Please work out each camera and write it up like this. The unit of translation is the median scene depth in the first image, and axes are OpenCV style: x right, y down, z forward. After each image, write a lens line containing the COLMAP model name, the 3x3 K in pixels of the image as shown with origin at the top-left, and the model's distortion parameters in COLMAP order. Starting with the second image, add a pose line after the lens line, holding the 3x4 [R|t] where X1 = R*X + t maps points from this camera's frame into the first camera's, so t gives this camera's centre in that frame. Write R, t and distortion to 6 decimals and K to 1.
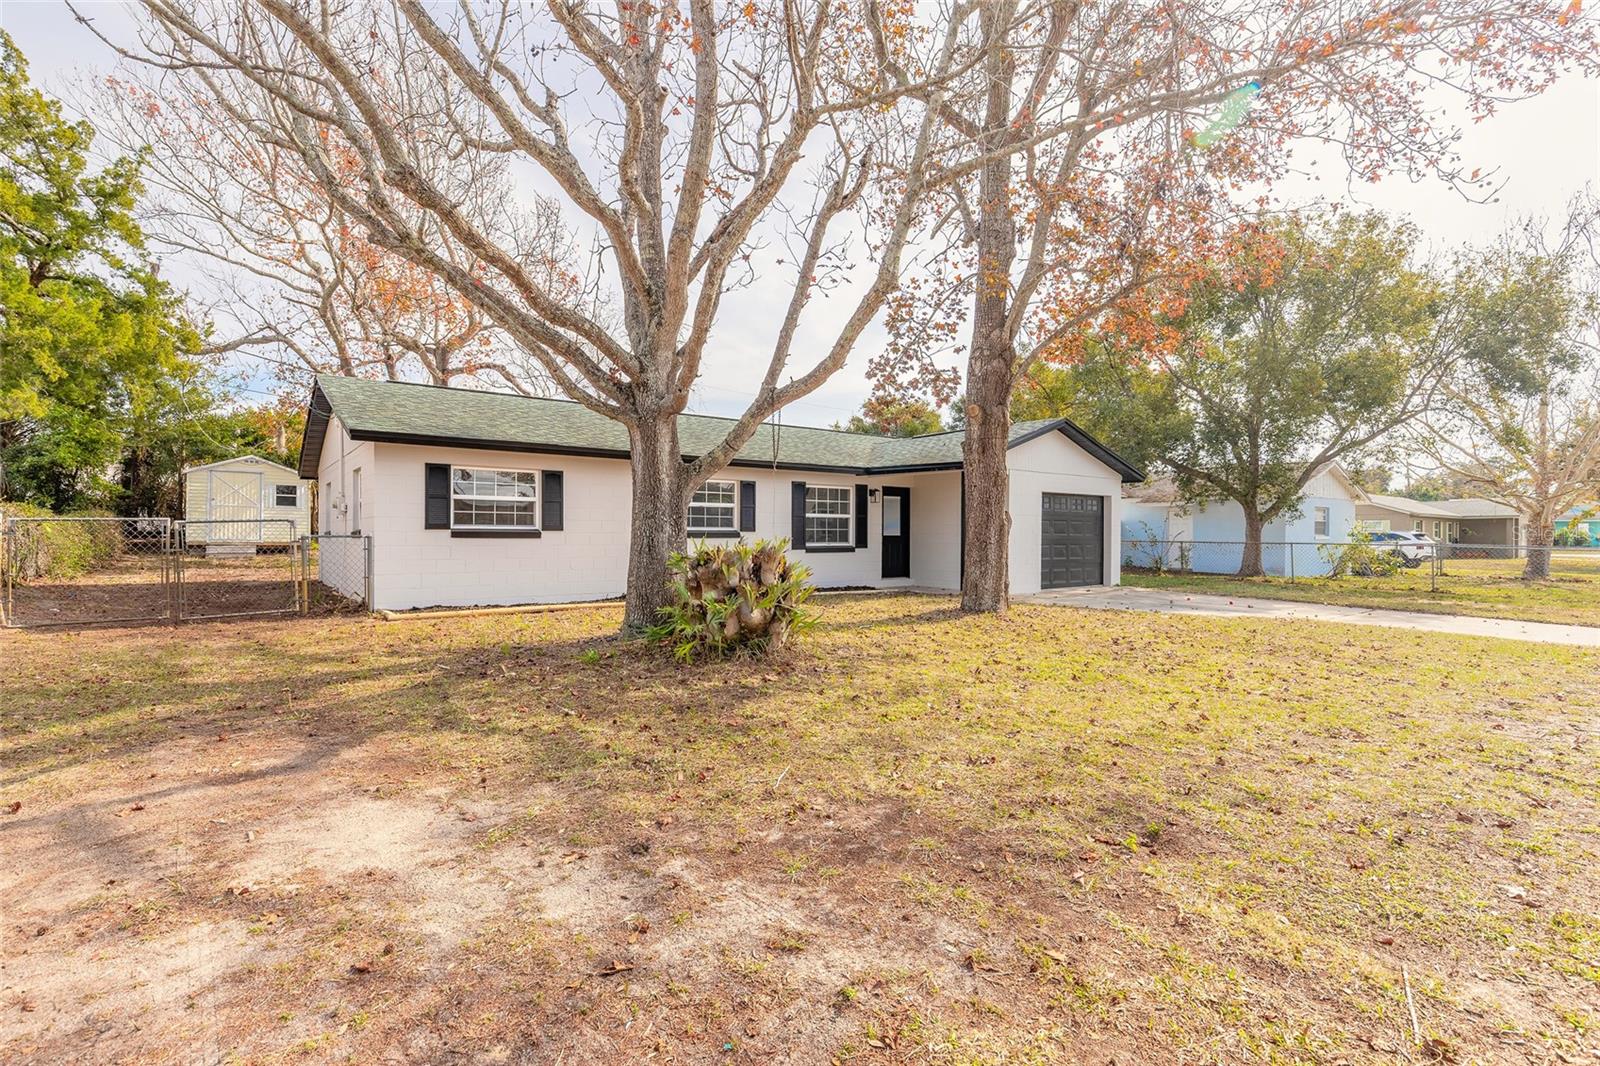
lens RADIAL K [[690.6, 0, 793.0], [0, 690.6, 532.0], [0, 0, 1]] dist [-0.004083, -0.000170]
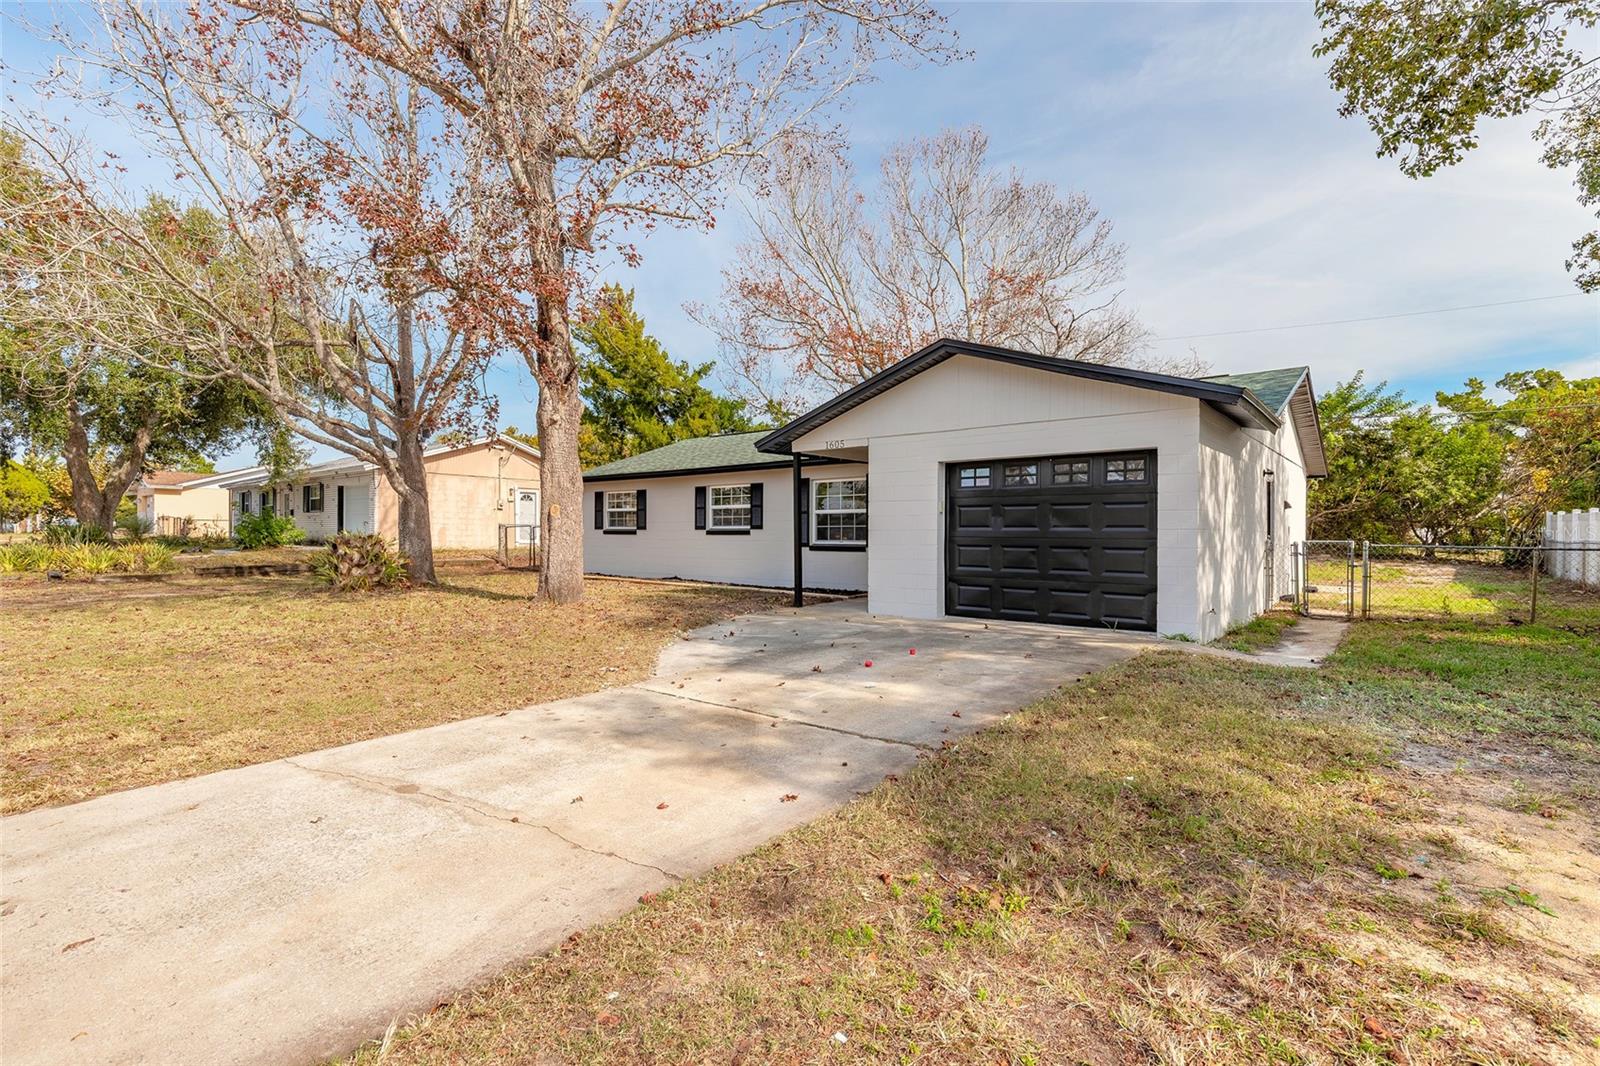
lens RADIAL K [[721.3, 0, 808.1], [0, 721.3, 534.5], [0, 0, 1]] dist [0.010045, -0.003202]
pose [[0.264985, -0.001891, -0.964251, 0.946903], [0.003196, 0.999994, -0.001083, 0.008935], [0.964247, -0.002795, 0.264989, 0.691606]]
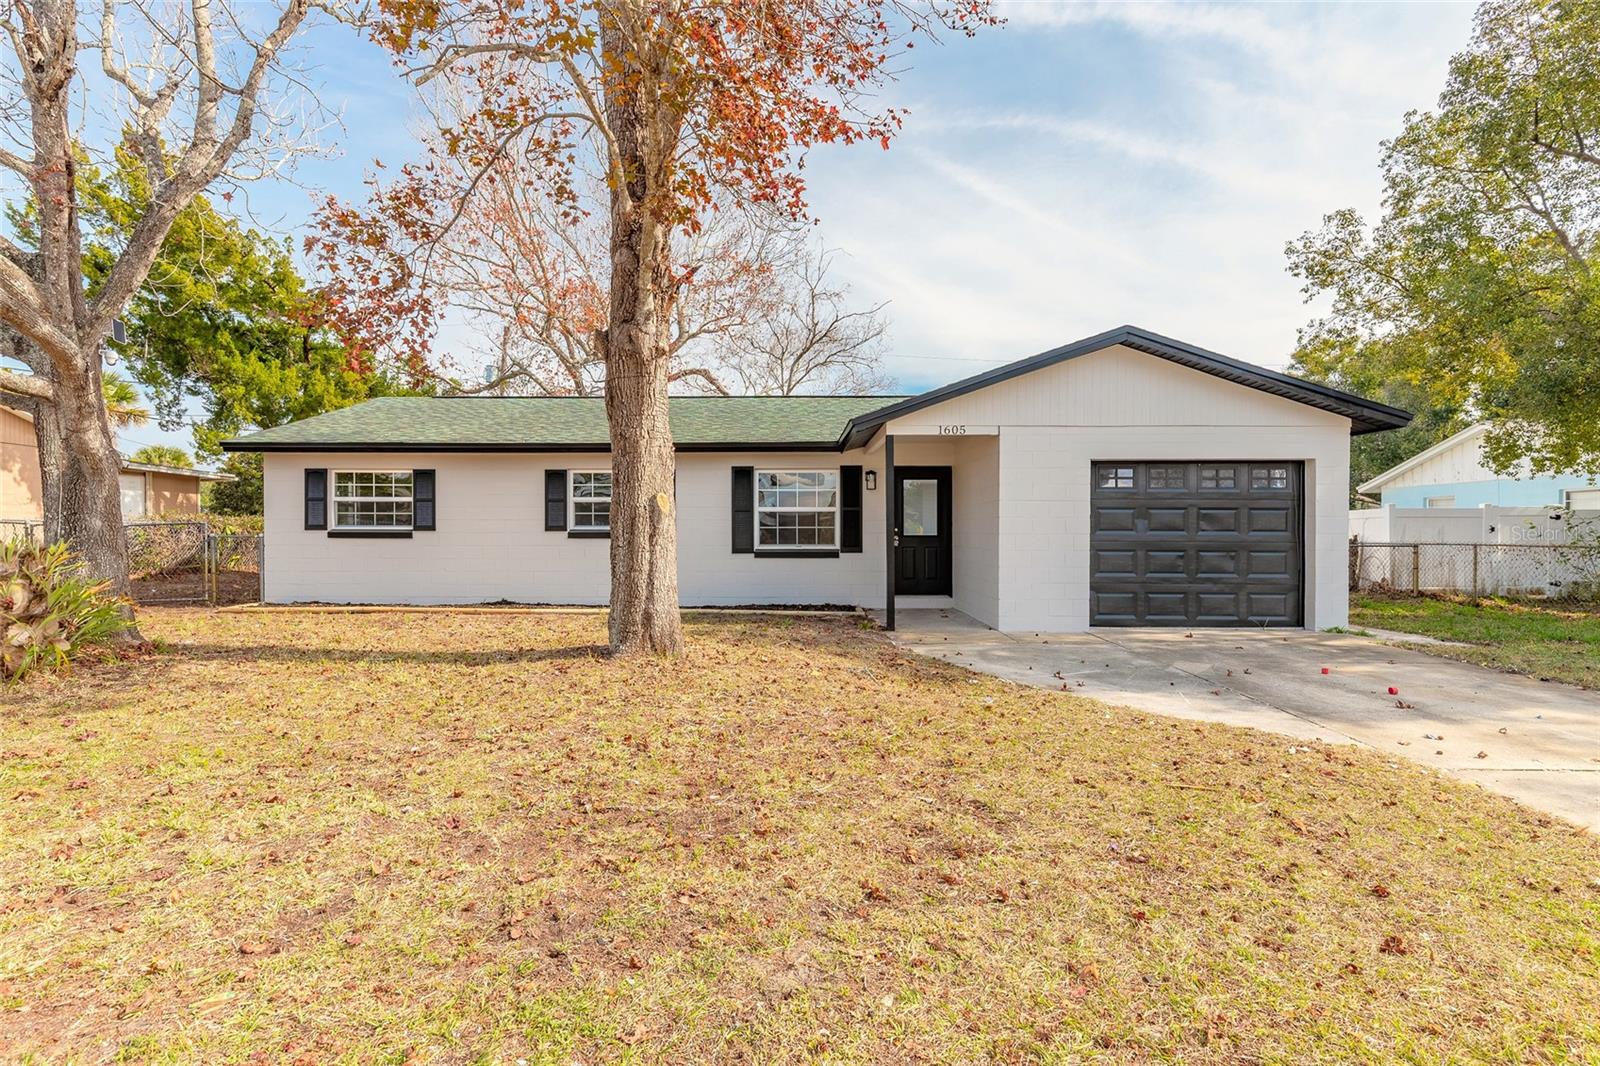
lens RADIAL K [[721.3, 0, 799.4], [0, 721.3, 537.5], [0, 0, 1]] dist [0.010045, -0.003202]
pose [[0.806338, -0.001302, -0.591453, 0.509999], [0.004027, 0.999986, 0.003289, 0.004736], [0.591441, -0.005033, 0.806333, 0.360257]]
